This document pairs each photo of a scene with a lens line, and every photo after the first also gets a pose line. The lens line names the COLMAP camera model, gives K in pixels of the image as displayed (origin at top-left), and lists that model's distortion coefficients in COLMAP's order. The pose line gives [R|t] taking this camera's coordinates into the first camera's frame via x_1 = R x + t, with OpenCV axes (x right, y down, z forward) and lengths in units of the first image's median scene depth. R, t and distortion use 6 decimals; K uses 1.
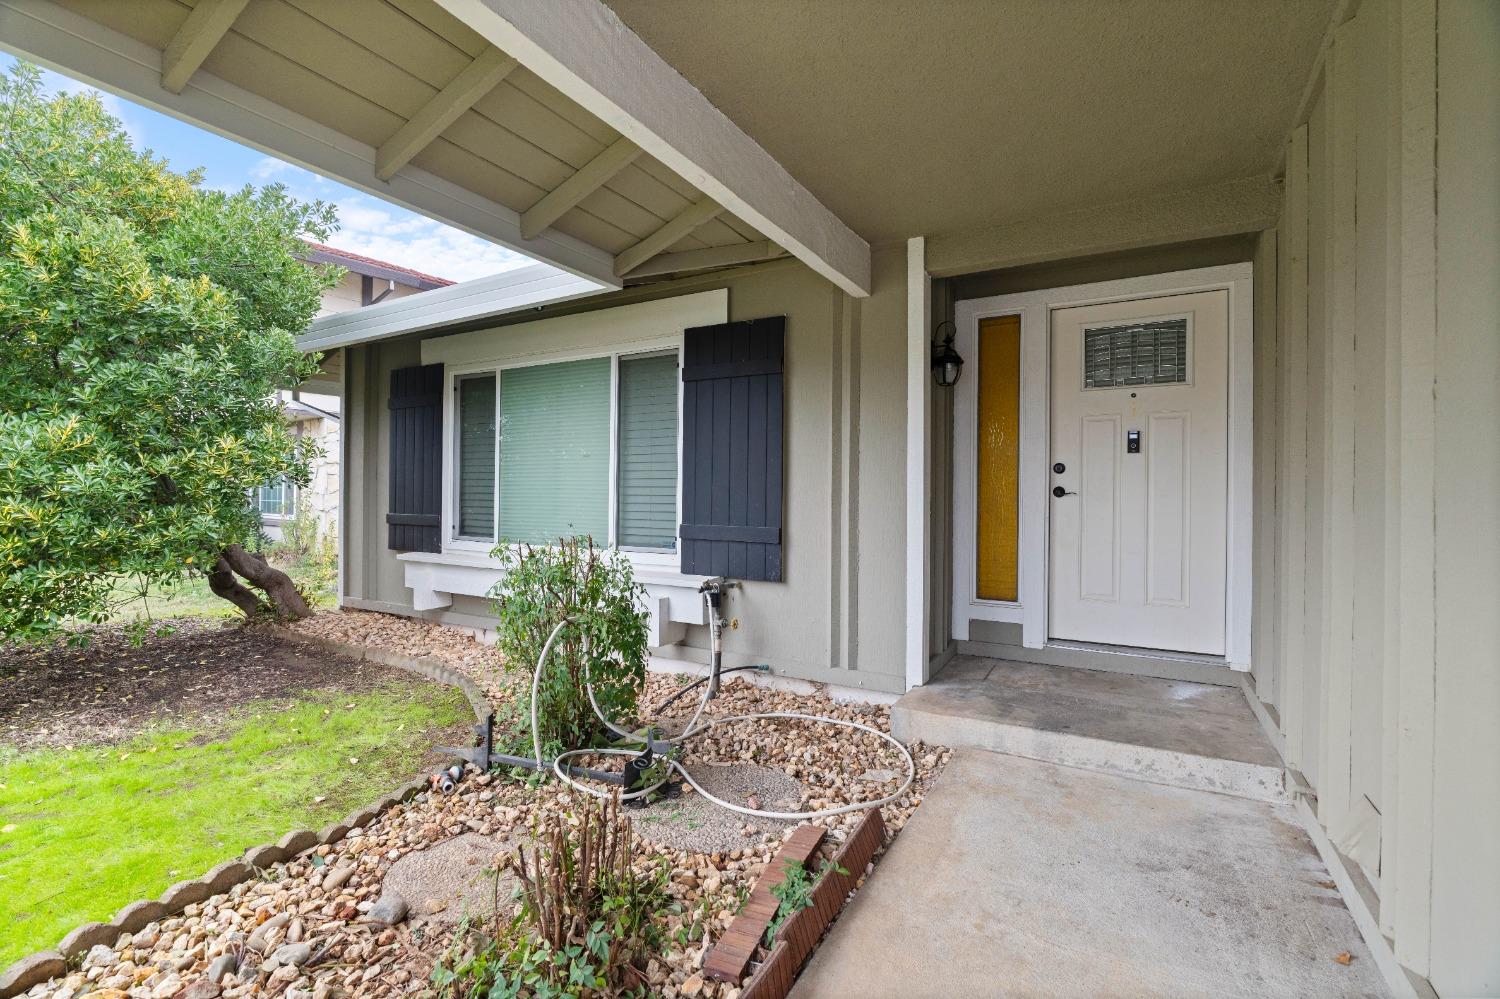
lens RADIAL K [[677.2, 0, 744.6], [0, 677.2, 499.4], [0, 0, 1]] dist [-0.006341, 0.001908]
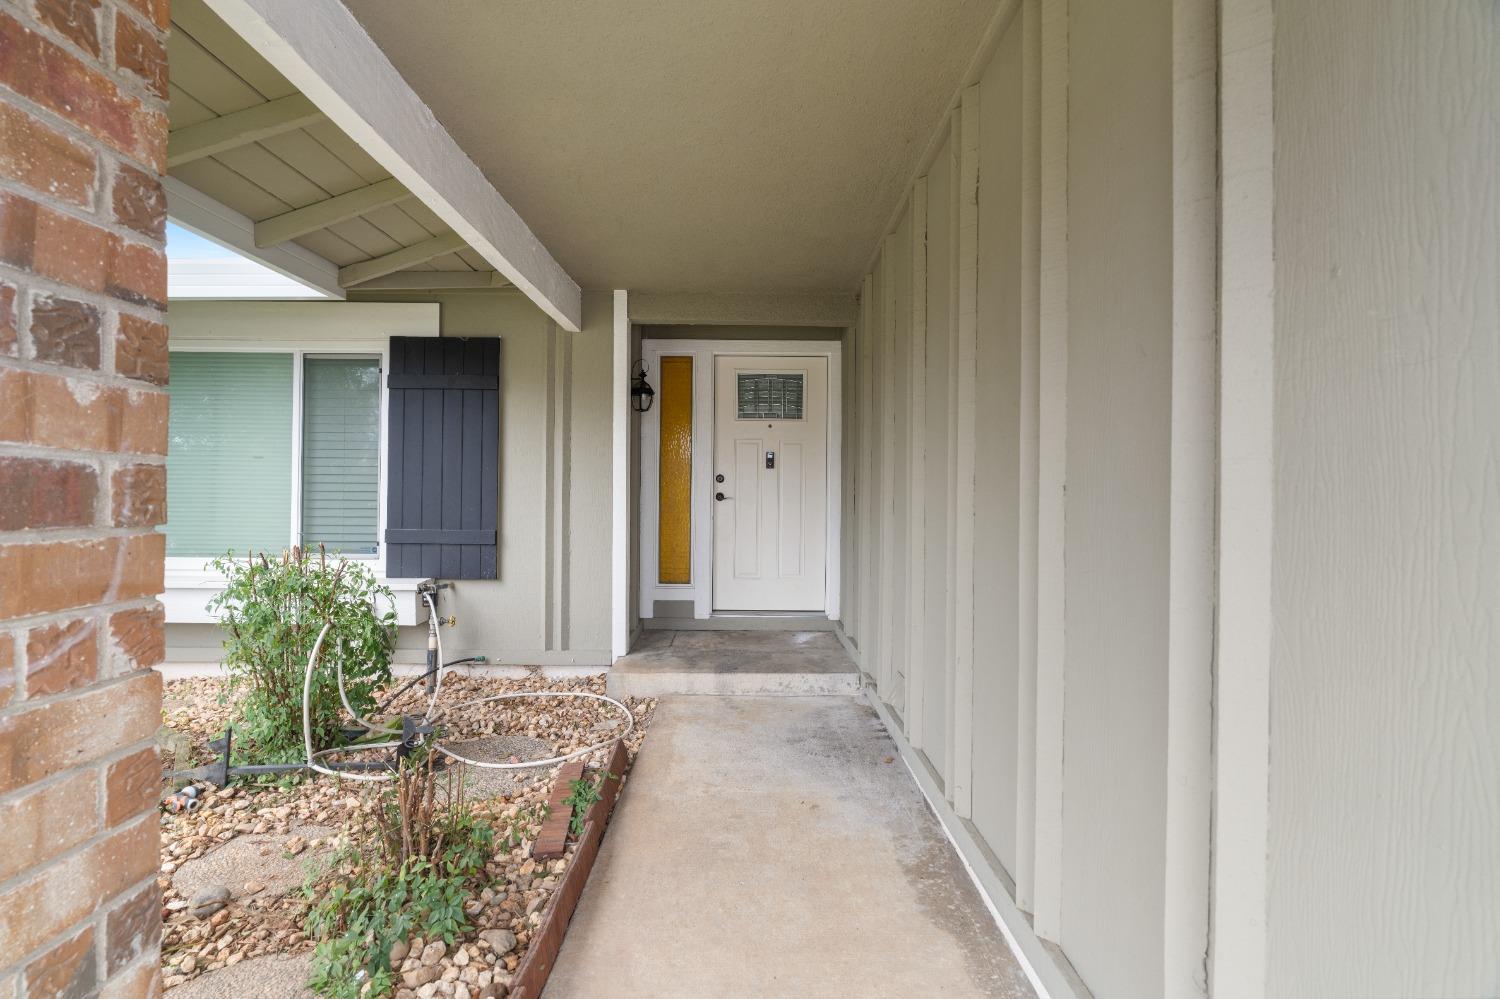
lens RADIAL K [[677.2, 0, 744.6], [0, 677.2, 499.4], [0, 0, 1]] dist [-0.006341, 0.001908]
pose [[0.868379, -0.004477, 0.495882, -0.184040], [0.001120, 0.999974, 0.007067, -0.019791], [-0.495901, -0.005581, 0.868361, -0.202872]]
